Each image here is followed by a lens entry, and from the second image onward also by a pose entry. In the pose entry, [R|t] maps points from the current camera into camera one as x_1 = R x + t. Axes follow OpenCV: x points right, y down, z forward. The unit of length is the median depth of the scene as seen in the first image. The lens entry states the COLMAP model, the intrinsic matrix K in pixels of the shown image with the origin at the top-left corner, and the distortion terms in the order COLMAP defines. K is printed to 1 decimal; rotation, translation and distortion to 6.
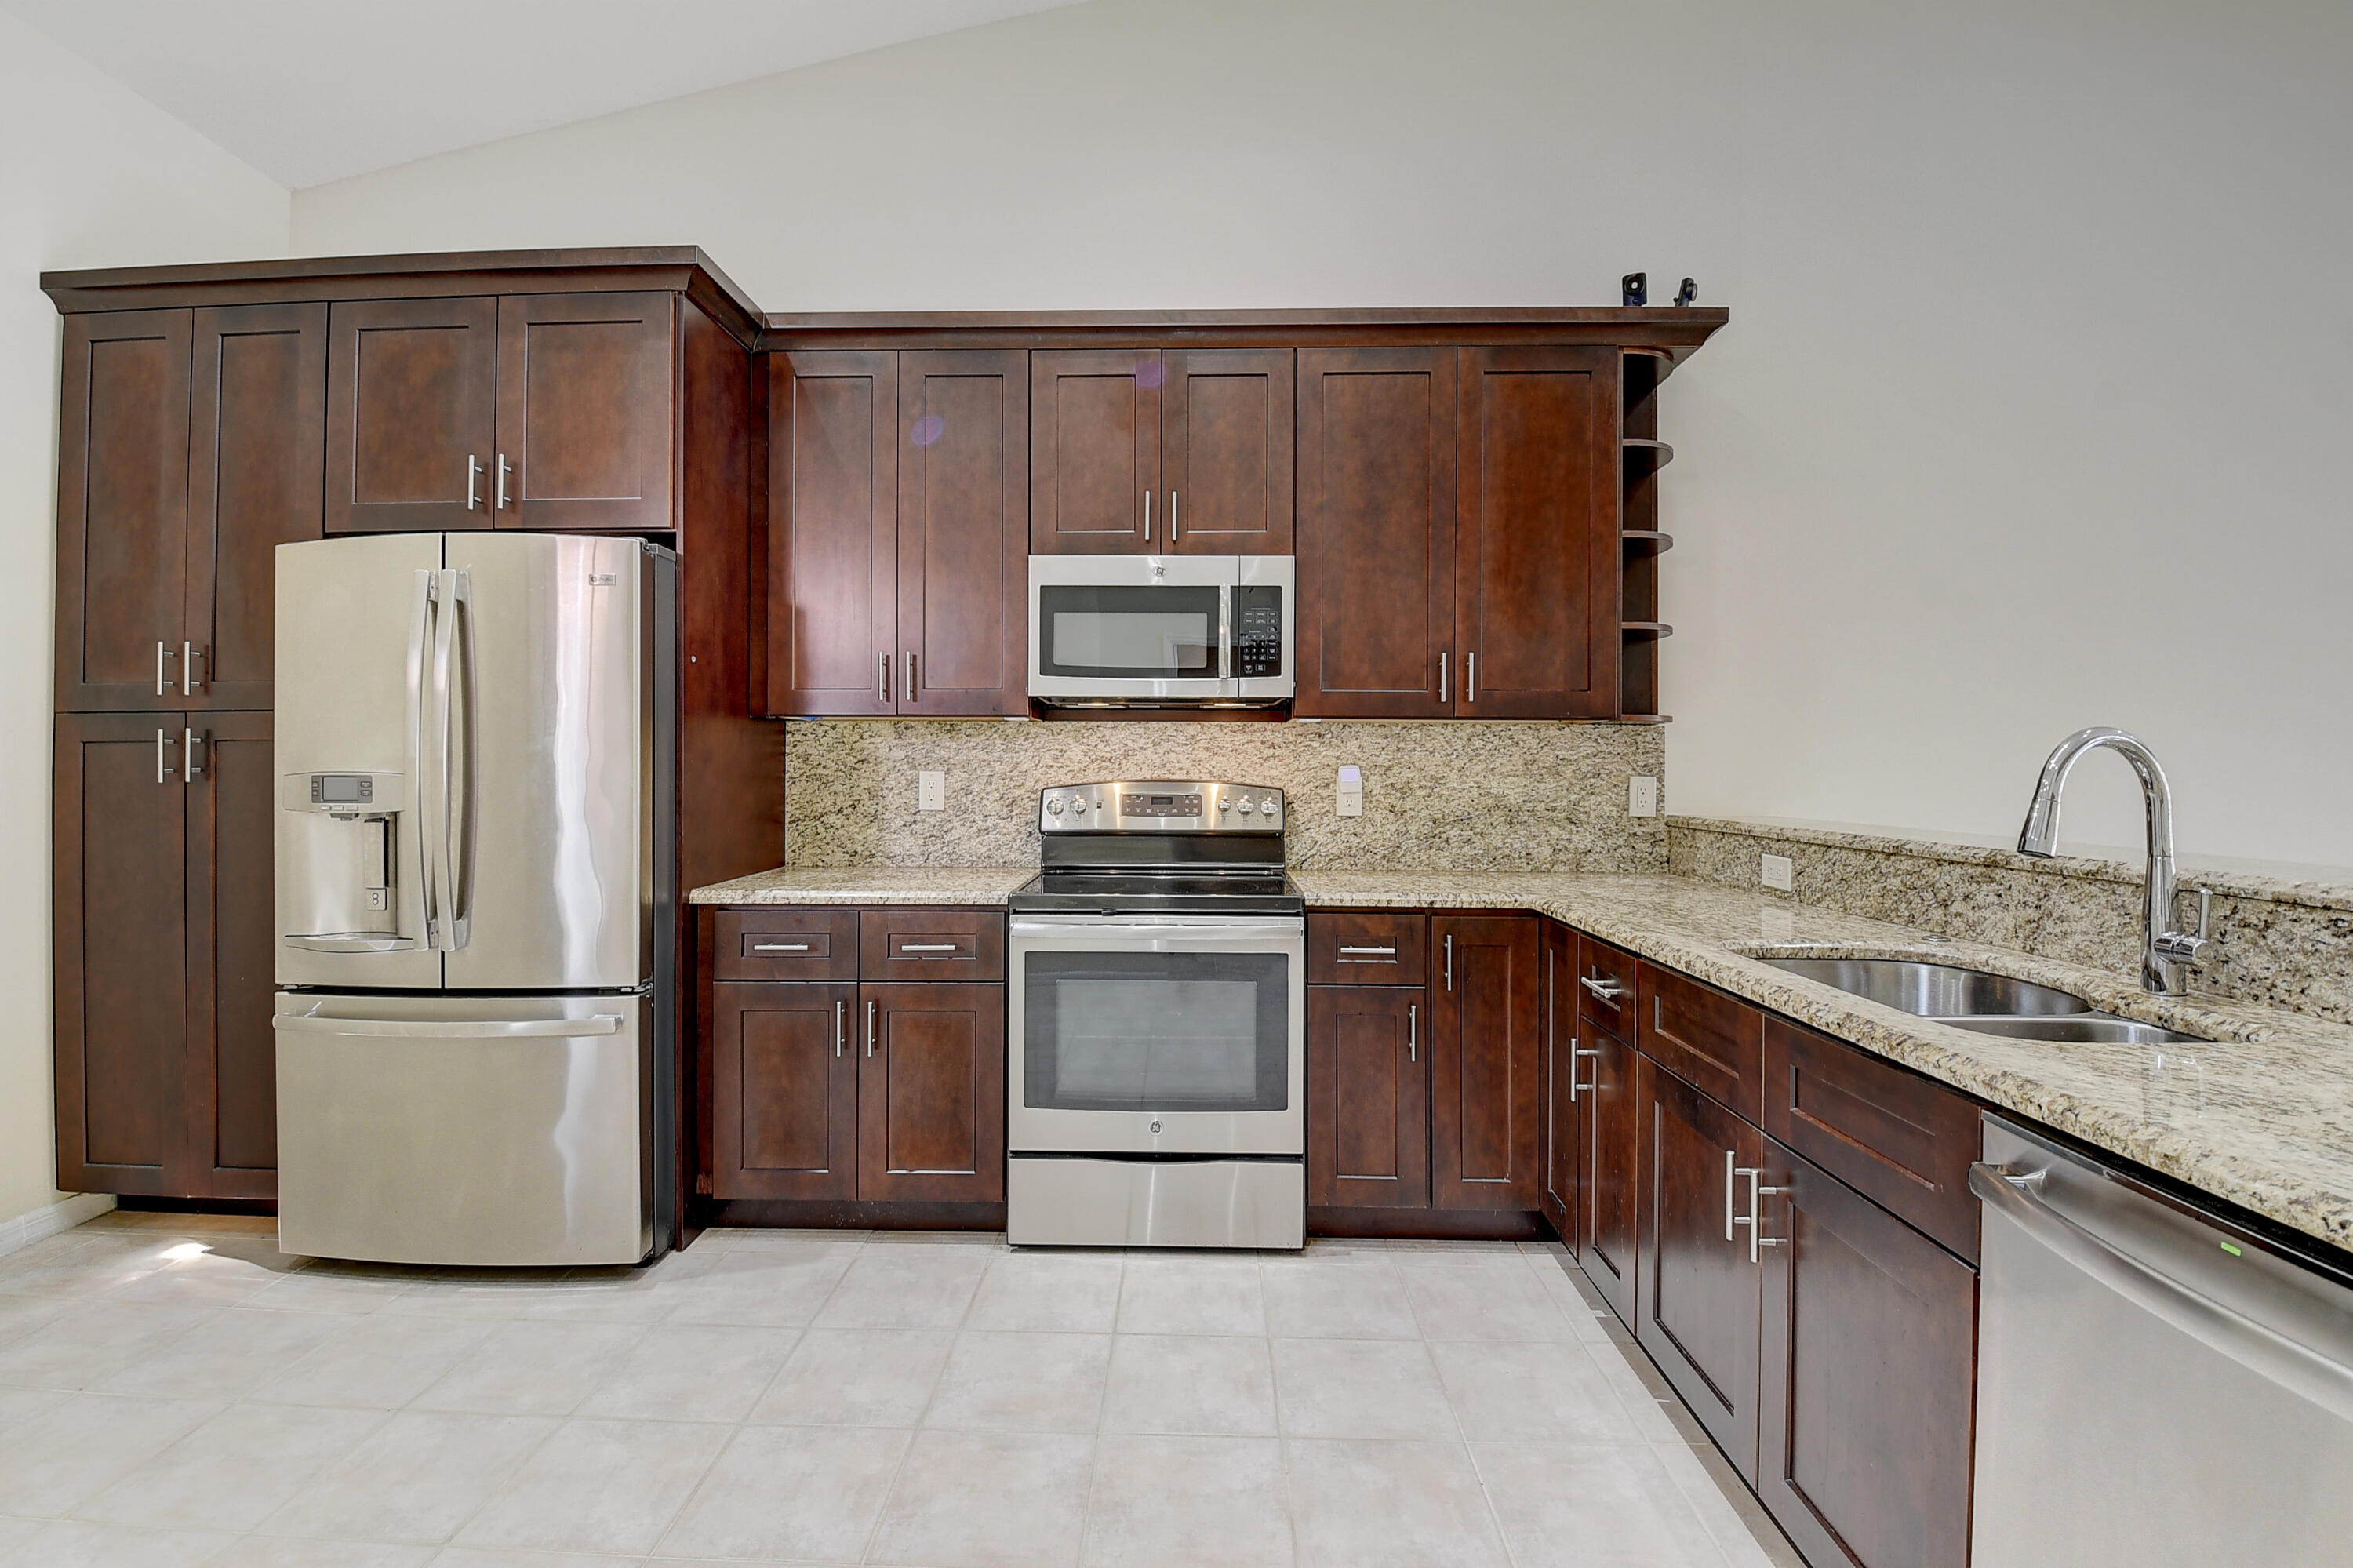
lens RADIAL K [[1033.0, 0, 1170.2], [0, 1033.0, 757.0], [0, 0, 1]] dist [0.034400, -0.049045]
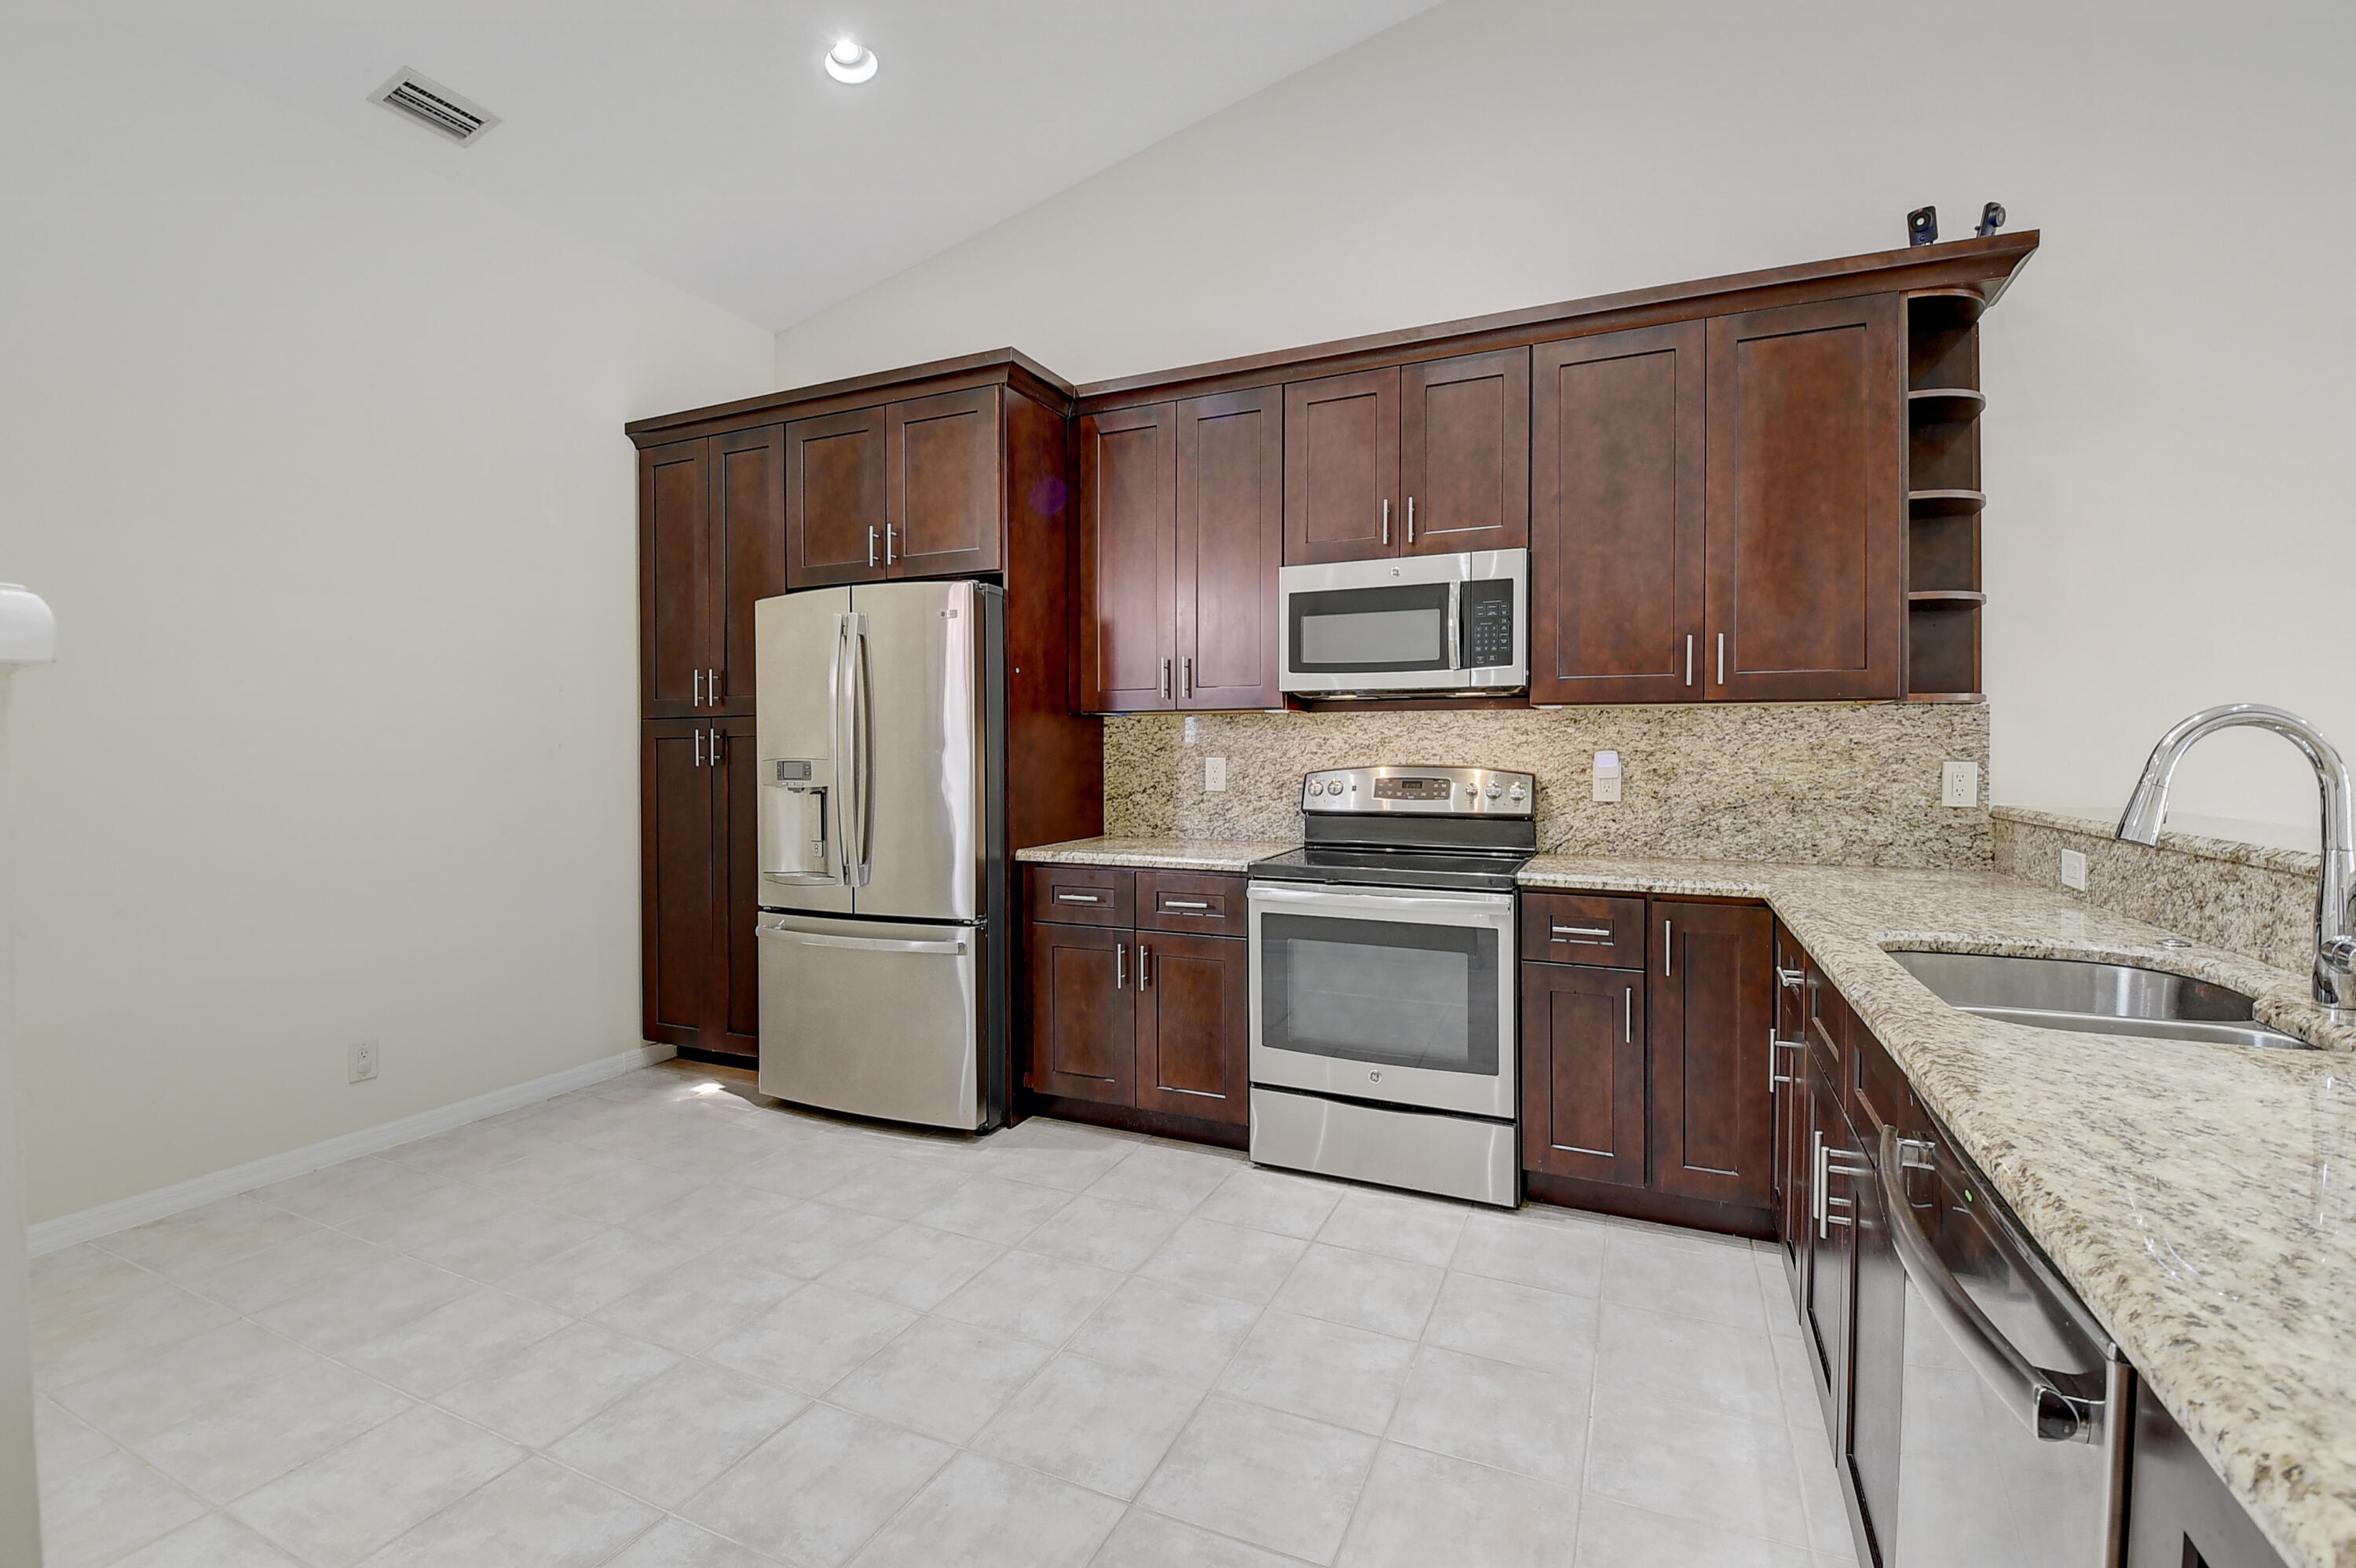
lens RADIAL K [[1034.2, 0, 1171.7], [0, 1034.2, 756.9], [0, 0, 1]] dist [0.034400, -0.049045]
pose [[0.920756, -0.001982, -0.390135, 0.196414], [0.007017, 0.999909, 0.011481, -0.000444], [0.390077, -0.013309, 0.920686, -0.094450]]
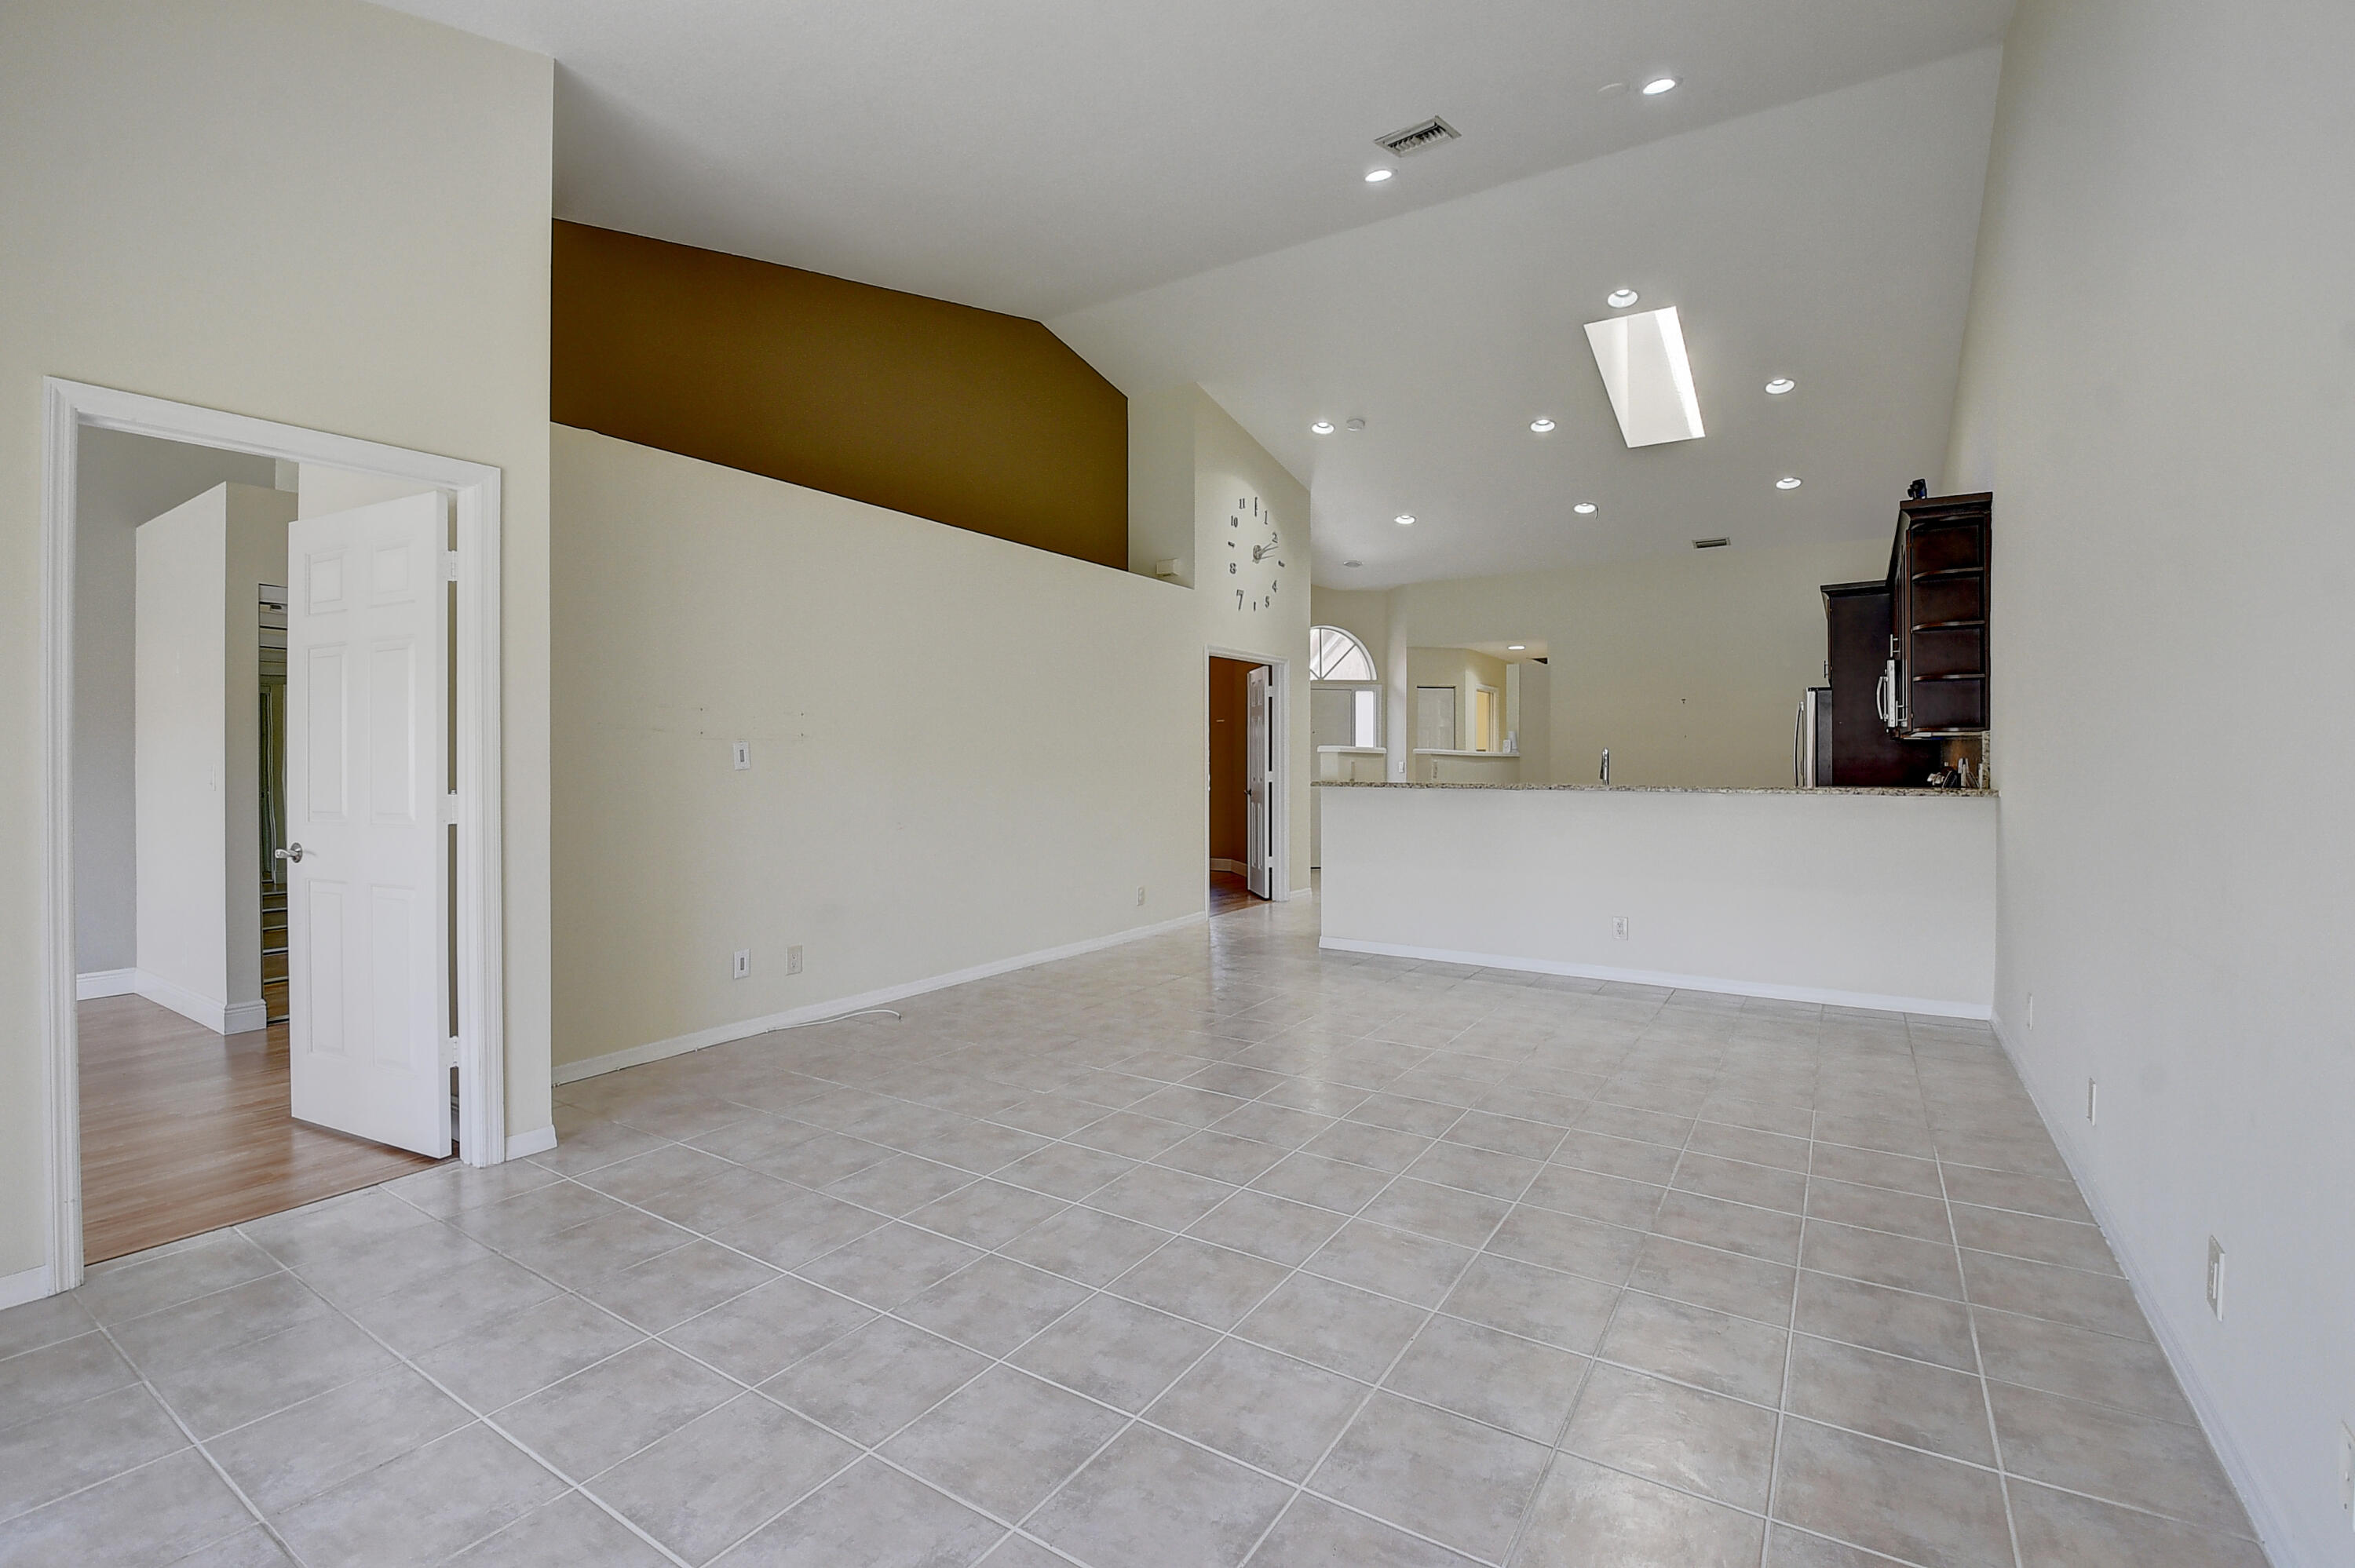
lens RADIAL K [[1043.2, 0, 1163.8], [0, 1043.2, 758.9], [0, 0, 1]] dist [0.032863, -0.043927]
pose [[-0.527193, -0.004134, -0.849736, 2.748484], [0.006022, 0.999945, -0.008601, 0.018979], [0.849724, -0.009651, -0.527139, 0.866573]]
